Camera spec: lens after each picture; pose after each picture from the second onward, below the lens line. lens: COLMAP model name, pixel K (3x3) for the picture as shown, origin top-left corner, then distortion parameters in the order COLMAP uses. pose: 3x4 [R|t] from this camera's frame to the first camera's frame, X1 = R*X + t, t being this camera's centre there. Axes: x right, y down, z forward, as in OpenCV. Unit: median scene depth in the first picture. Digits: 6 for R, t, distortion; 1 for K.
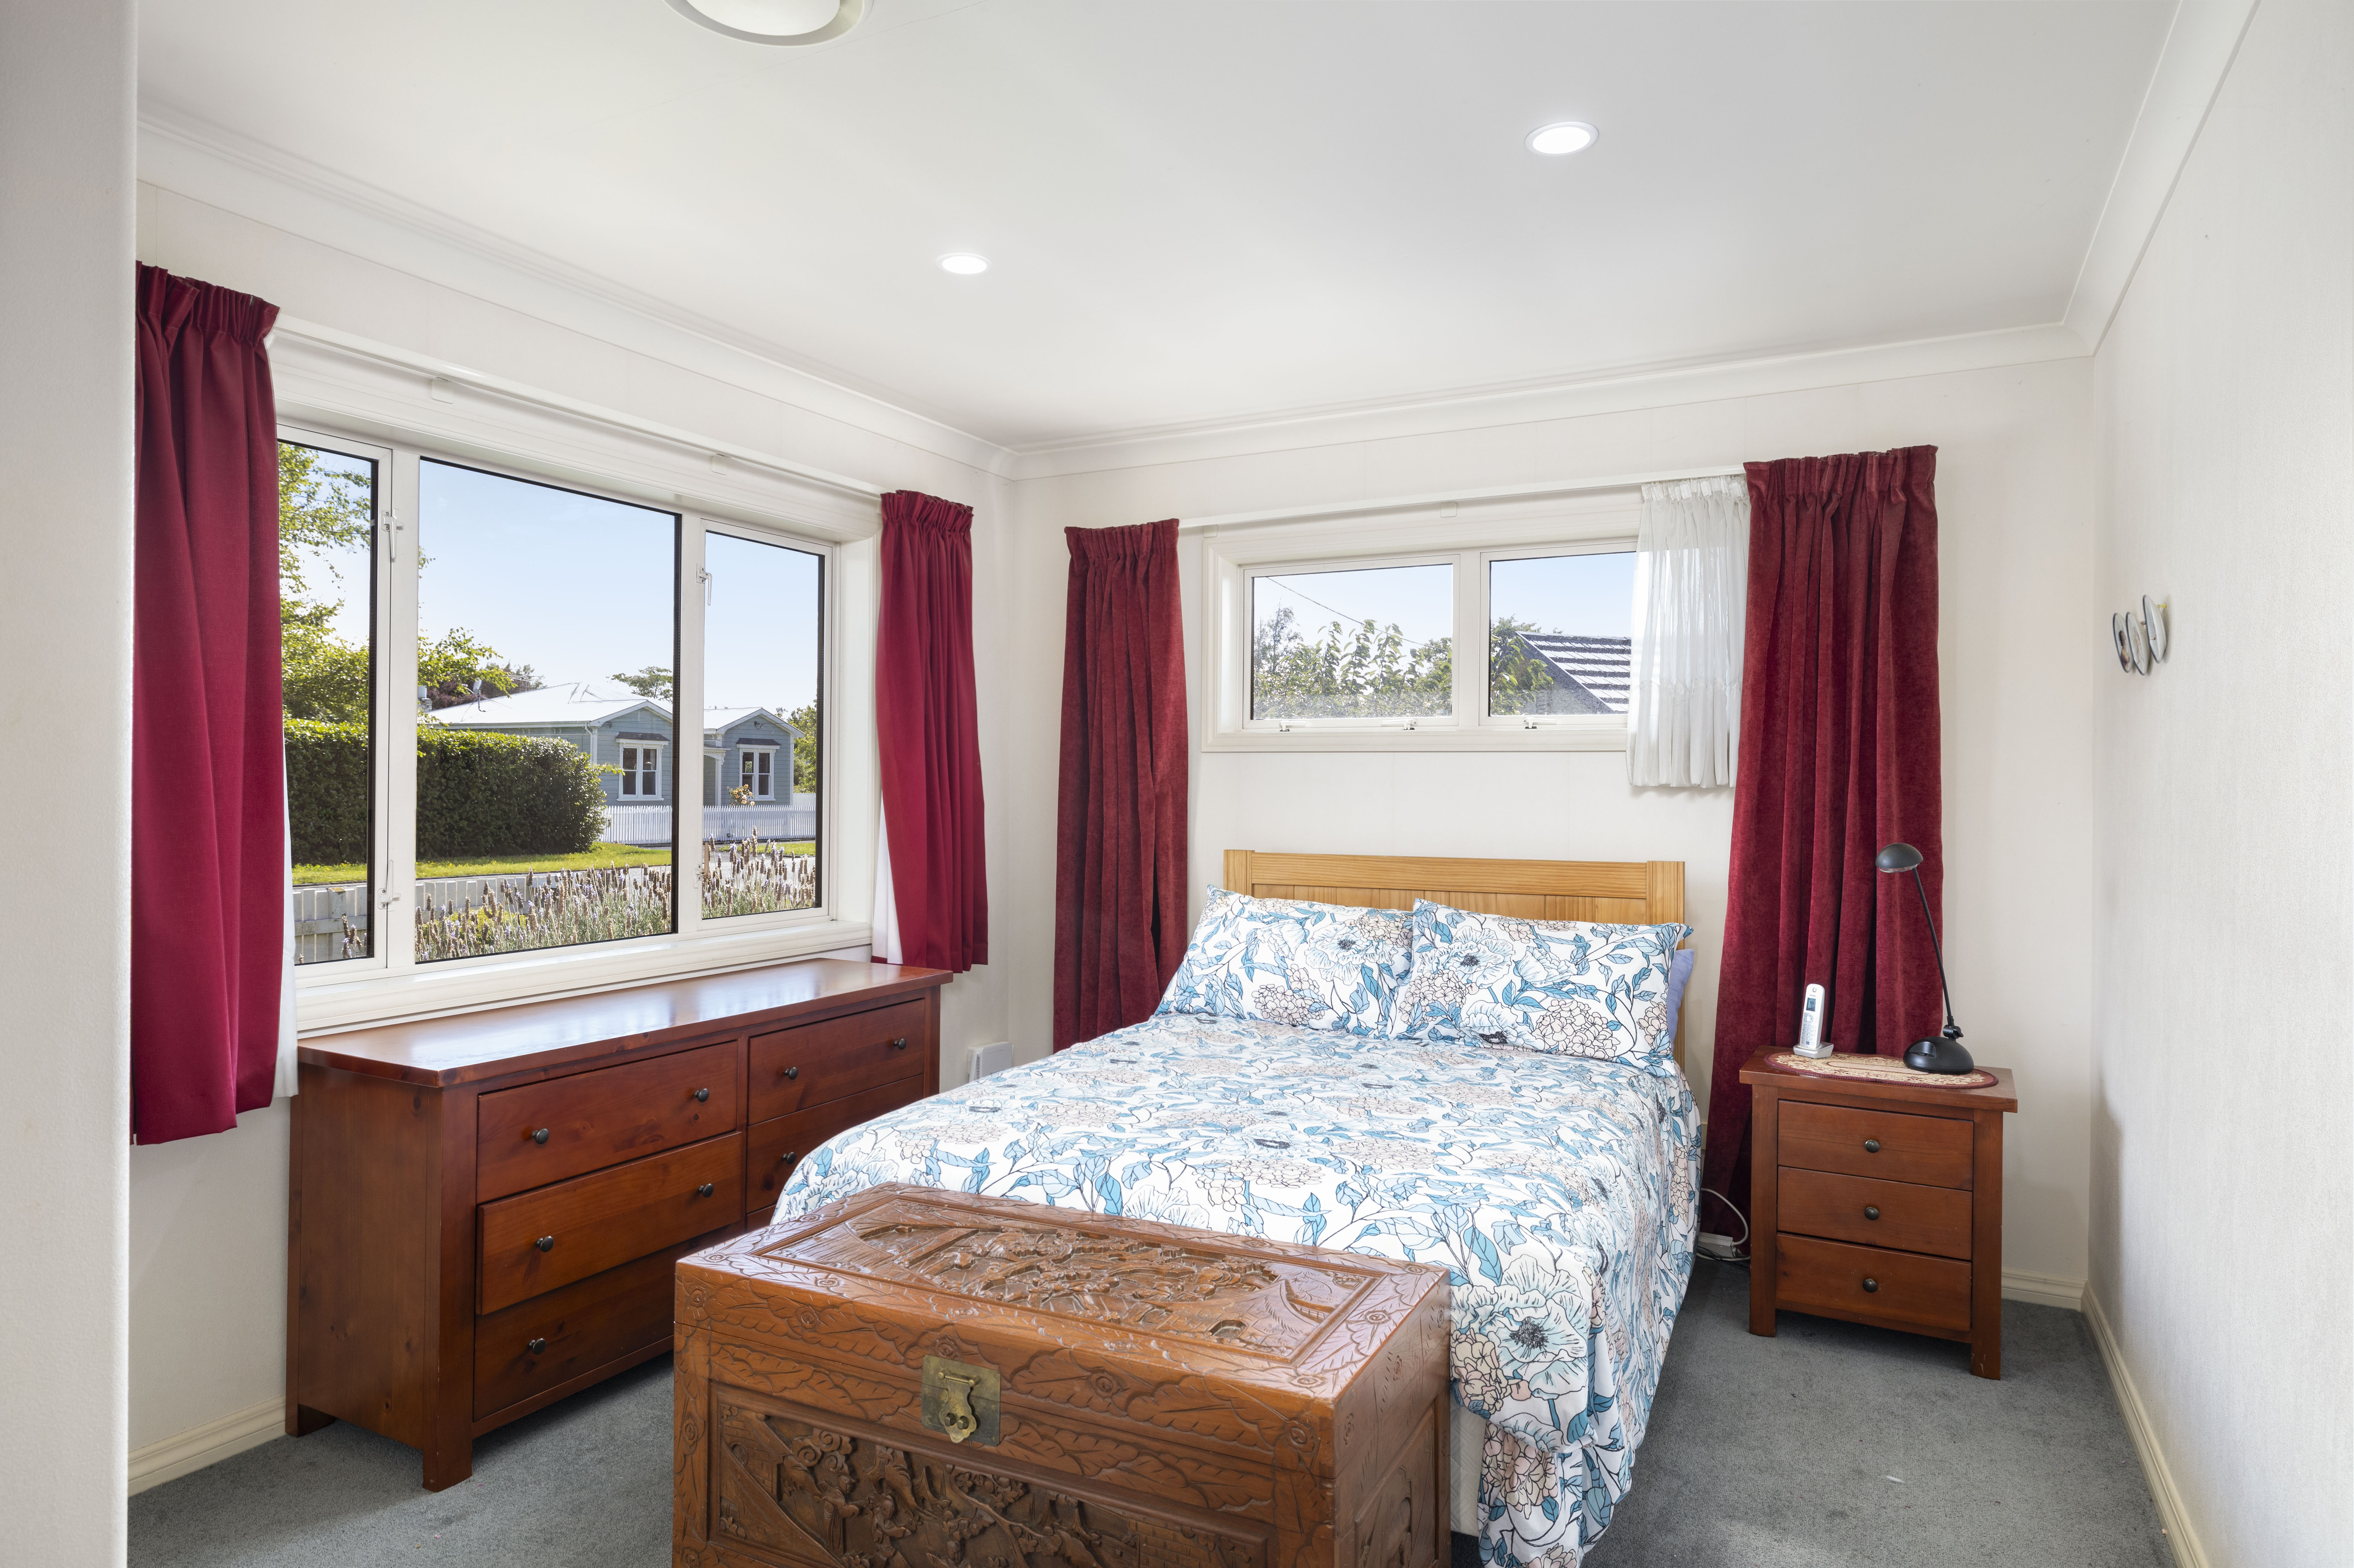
lens RADIAL K [[1424.8, 0, 1176.8], [0, 1424.8, 782.8], [0, 0, 1]] dist [0.001056, -0.000131]
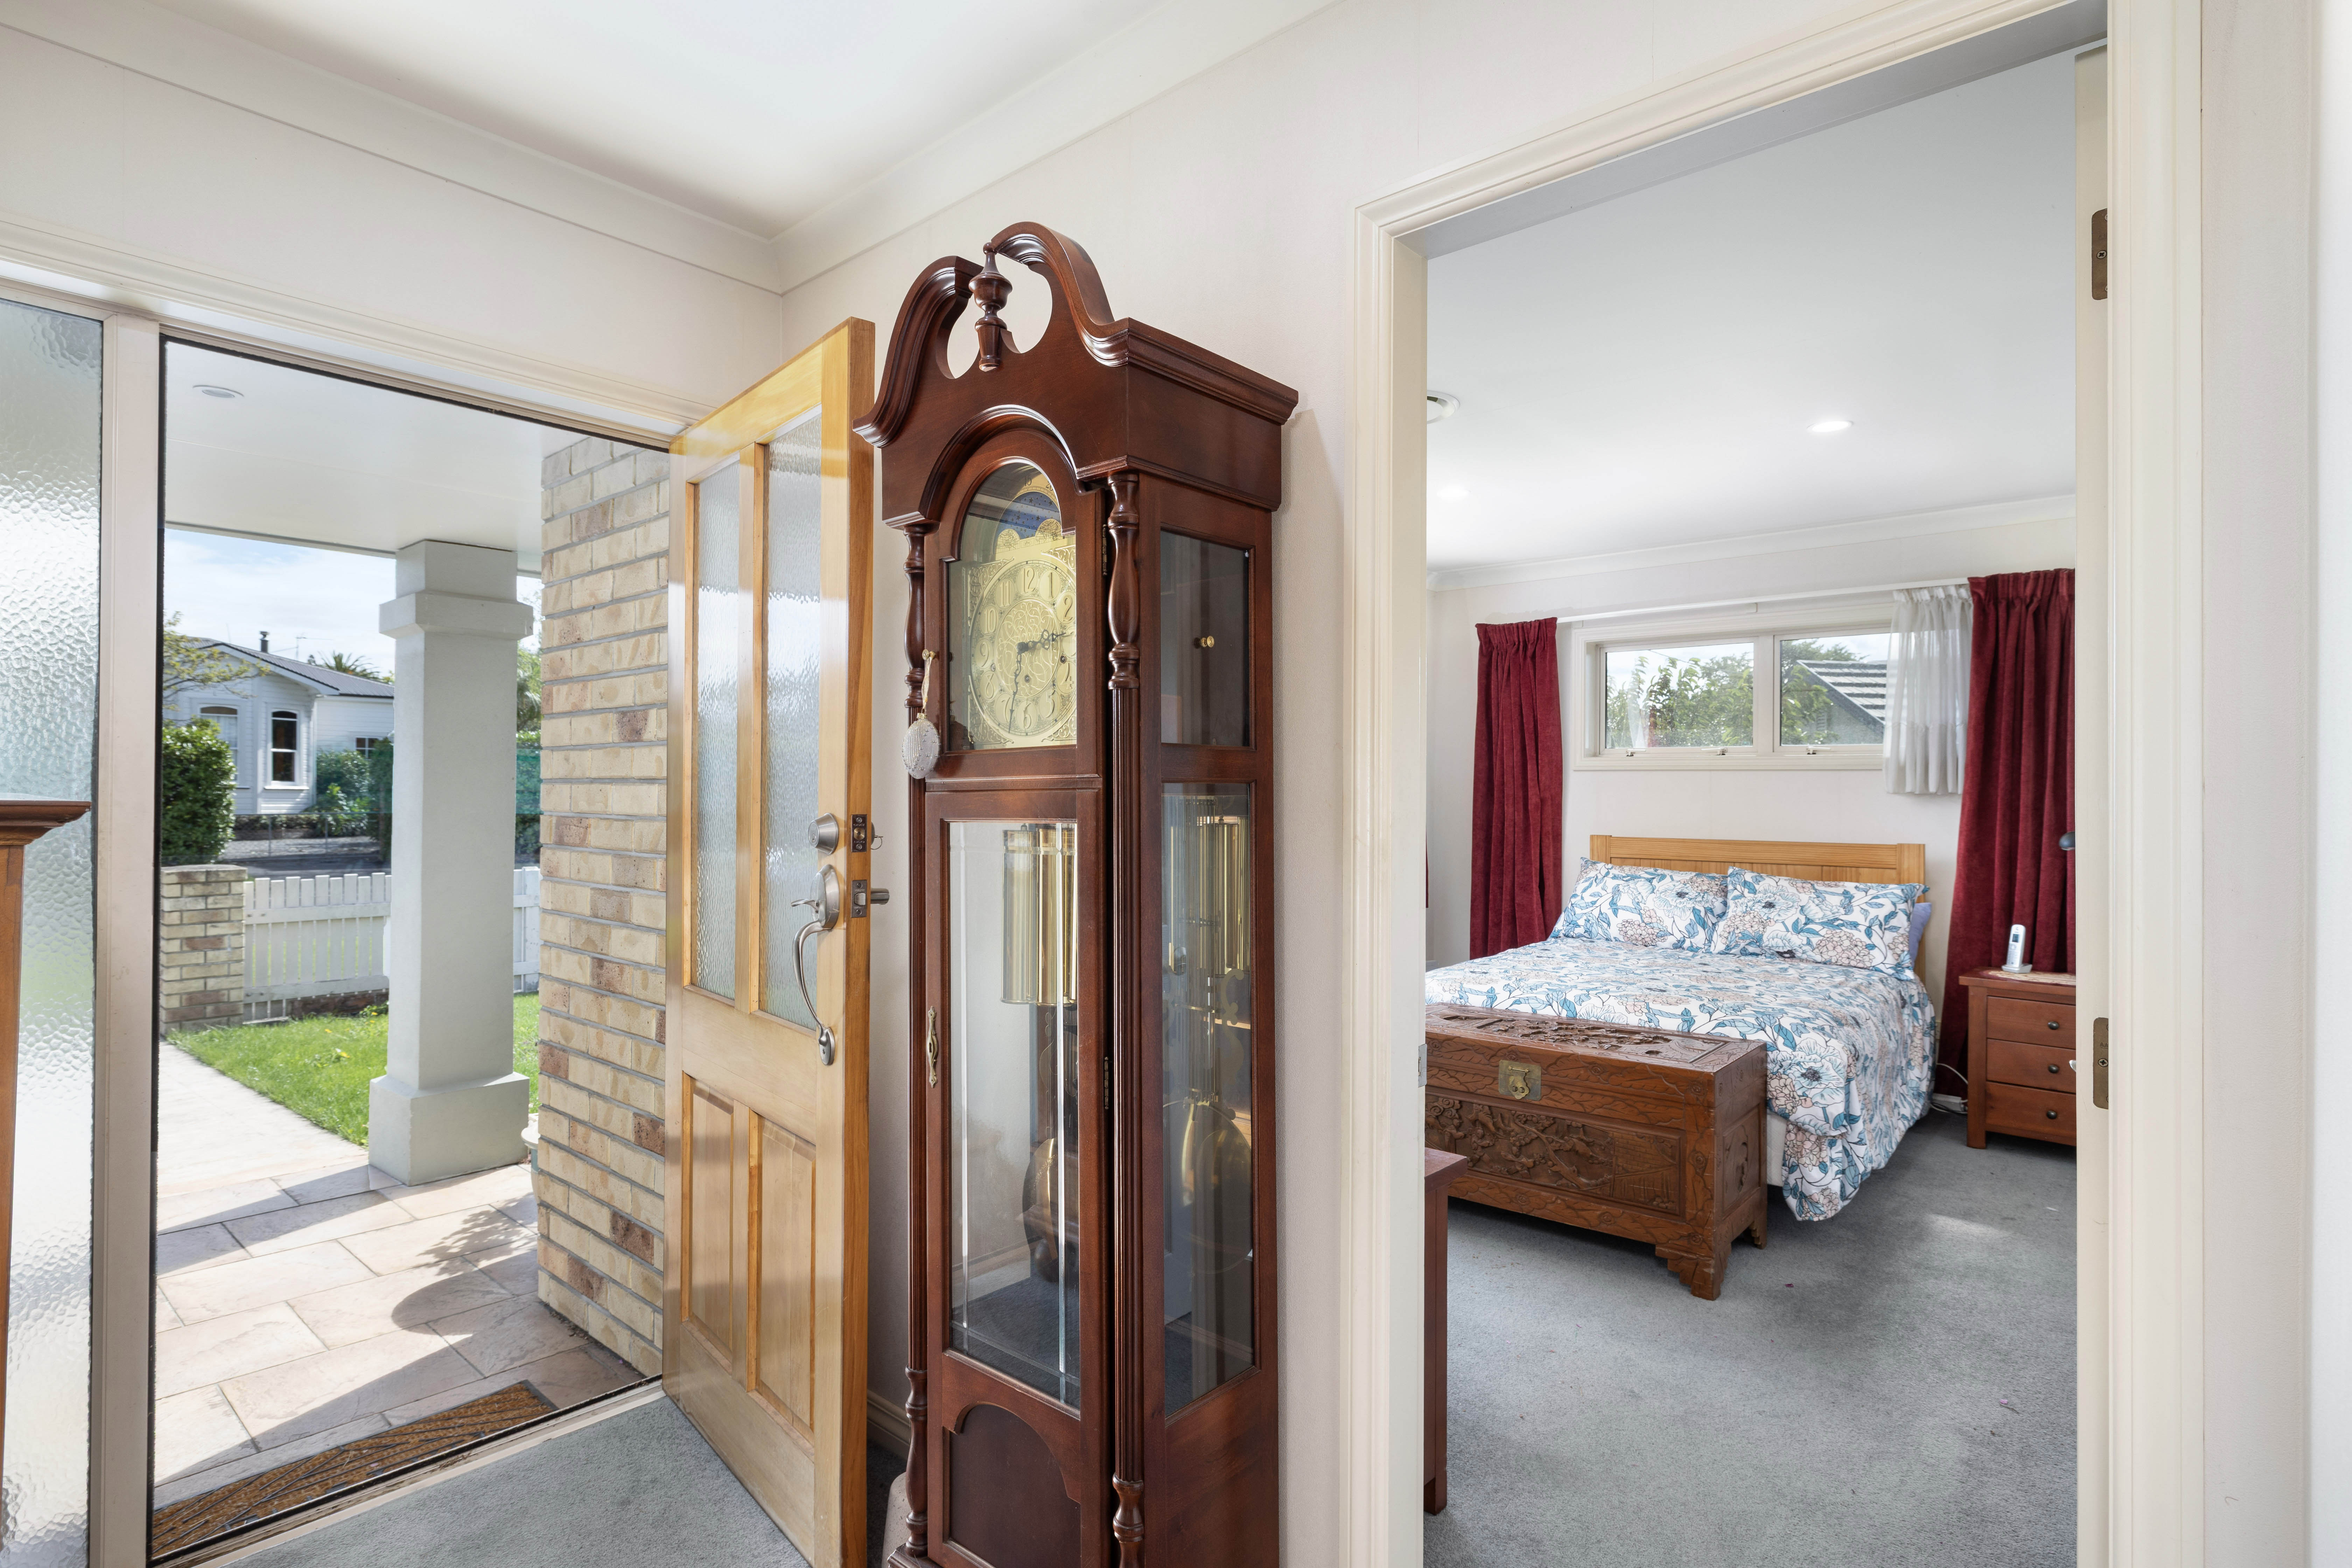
lens RADIAL K [[1188.2, 0, 1173.0], [0, 1188.2, 782.4], [0, 0, 1]] dist [-0.004073, 0.000141]
pose [[0.968911, -0.001045, -0.247406, -0.109042], [-0.000422, 0.999983, -0.005873, -0.001953], [0.247408, 0.005795, 0.968894, -0.438011]]
